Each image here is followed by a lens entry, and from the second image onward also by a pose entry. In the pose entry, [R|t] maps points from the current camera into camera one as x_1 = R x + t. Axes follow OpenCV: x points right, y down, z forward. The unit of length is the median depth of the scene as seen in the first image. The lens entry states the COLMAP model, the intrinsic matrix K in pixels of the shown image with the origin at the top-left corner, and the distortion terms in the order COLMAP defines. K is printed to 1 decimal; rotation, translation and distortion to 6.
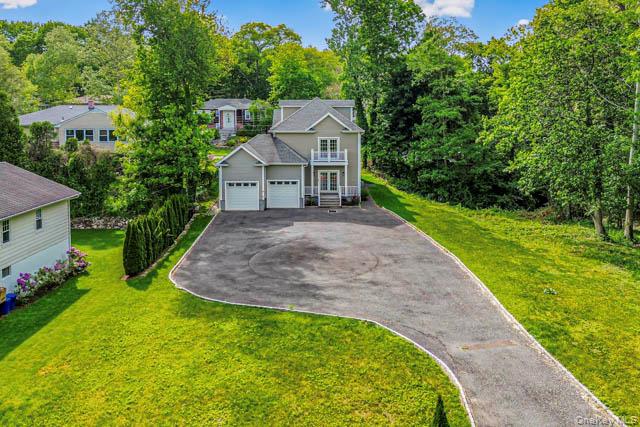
lens RADIAL K [[547.2, 0, 320.9], [0, 547.2, 163.3], [0, 0, 1]] dist [0.084755, -0.015022]
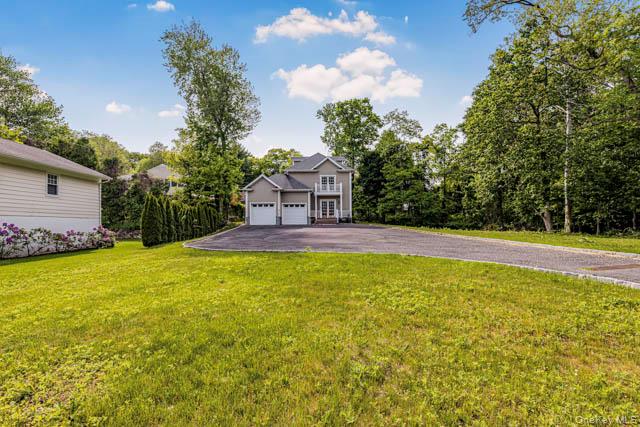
lens RADIAL K [[290.1, 0, 317.7], [0, 290.1, 219.0], [0, 0, 1]] dist [0.012859, -0.000808]
pose [[0.999813, -0.007306, 0.017885, -0.024460], [0.009130, 0.994523, -0.104118, 0.136536], [-0.017027, 0.104262, 0.994404, 0.297220]]
